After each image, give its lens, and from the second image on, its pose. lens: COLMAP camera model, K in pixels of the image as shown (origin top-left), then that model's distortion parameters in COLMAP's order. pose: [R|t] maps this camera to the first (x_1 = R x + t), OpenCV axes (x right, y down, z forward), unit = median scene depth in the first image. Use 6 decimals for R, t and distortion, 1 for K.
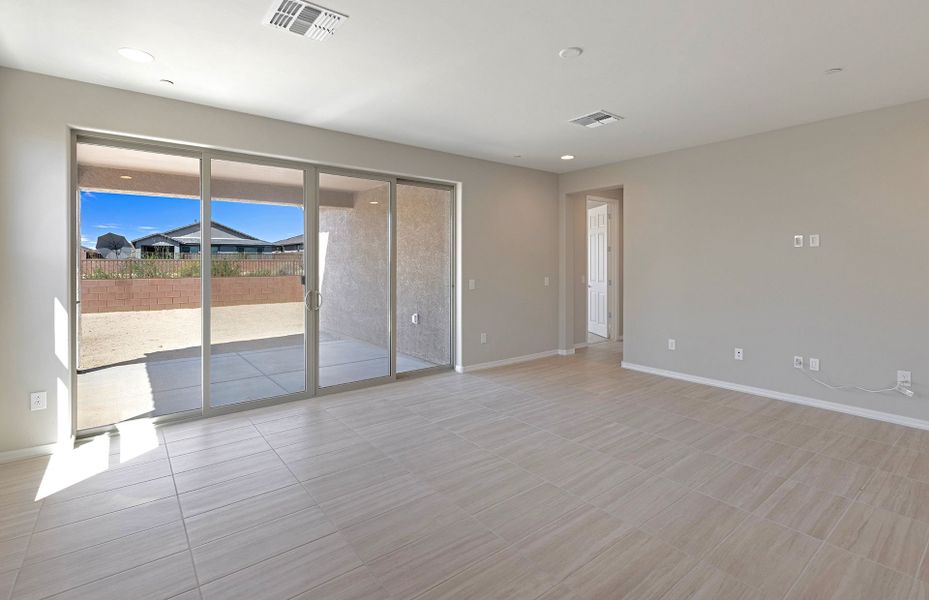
lens RADIAL K [[433.5, 0, 462.9], [0, 433.5, 263.1], [0, 0, 1]] dist [0.001608, 0.000248]
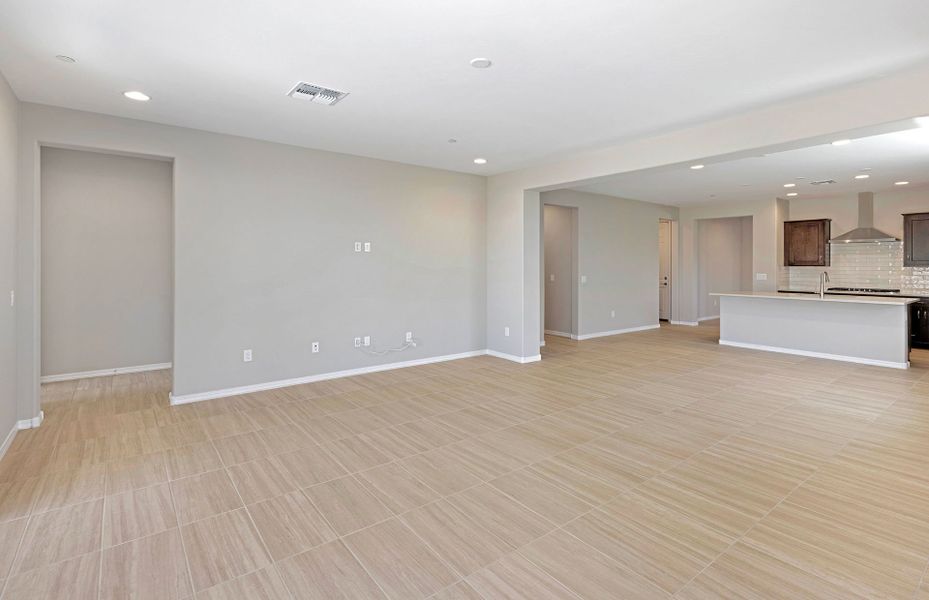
lens RADIAL K [[447.5, 0, 476.5], [0, 447.5, 264.6], [0, 0, 1]] dist [0.002779, 0.000133]
pose [[-0.005627, 0.000858, 0.999984, -0.436398], [-0.003664, 0.999993, -0.000878, 0.000806], [-0.999977, -0.003669, -0.005624, 0.533668]]
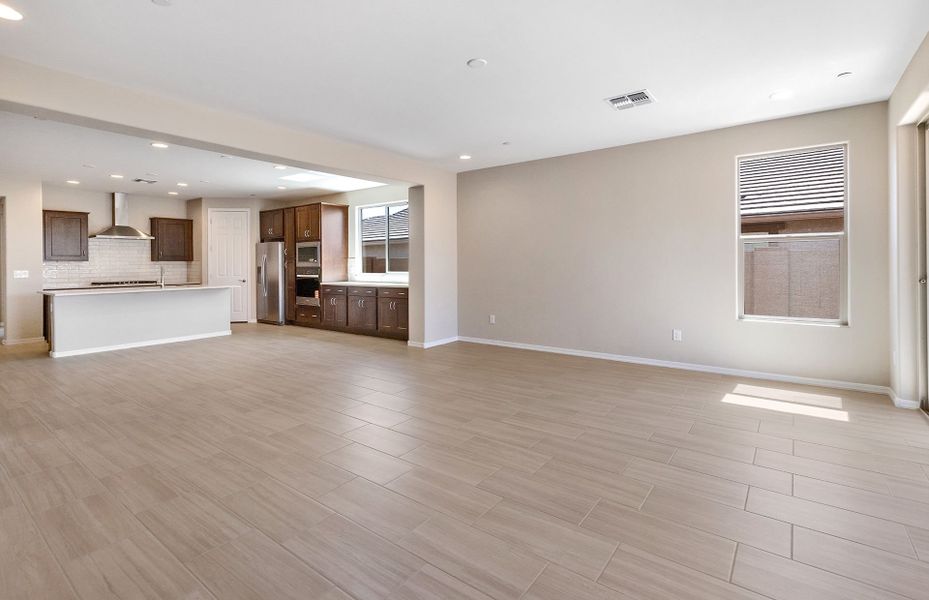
lens RADIAL K [[433.5, 0, 462.9], [0, 433.5, 263.1], [0, 0, 1]] dist [0.001608, 0.000248]
pose [[-0.966487, 0.007257, -0.256612, 0.306616], [0.008244, 0.999962, -0.002772, 0.023312], [0.256582, -0.004795, -0.966511, 1.102250]]
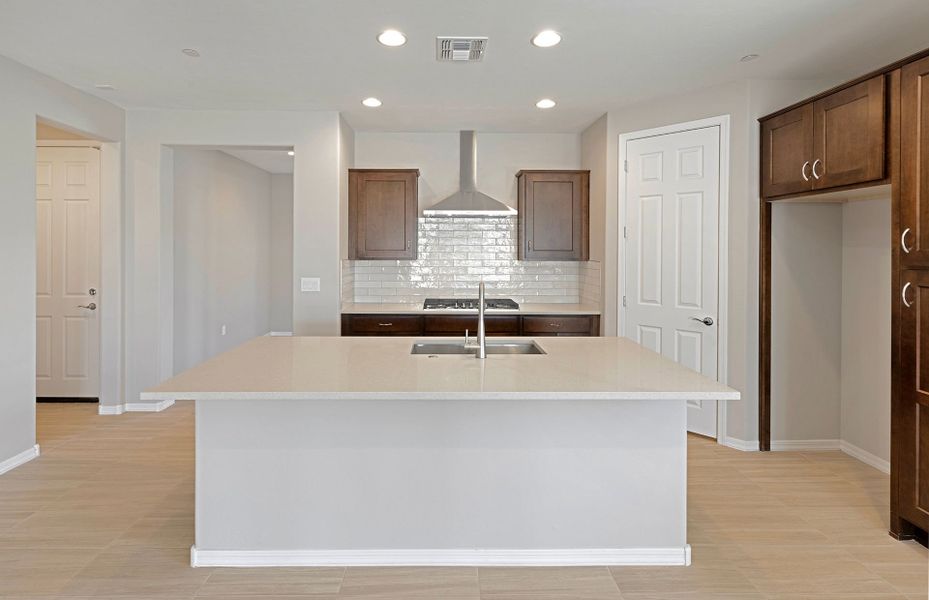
lens RADIAL K [[447.5, 0, 450.6], [0, 447.5, 239.4], [0, 0, 1]] dist [-0.050606, 0.000143]
pose [[-0.796769, 0.006077, 0.604253, 0.635108], [-0.002967, 0.999898, -0.013967, -0.026633], [-0.604277, -0.012921, -0.796670, -0.116850]]
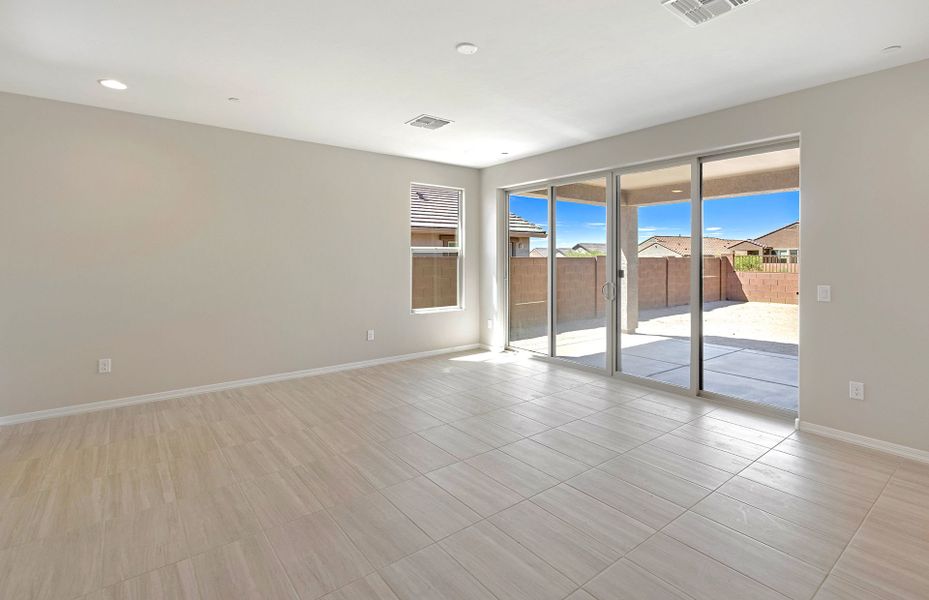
lens RADIAL K [[441.3, 0, 473.4], [0, 441.3, 263.6], [0, 0, 1]] dist [0.003011, 0.000257]
pose [[0.008506, 0.010565, -0.999908, 0.667120], [0.000869, 0.999944, 0.010573, 0.001112], [0.999963, -0.000959, 0.008497, 0.531452]]
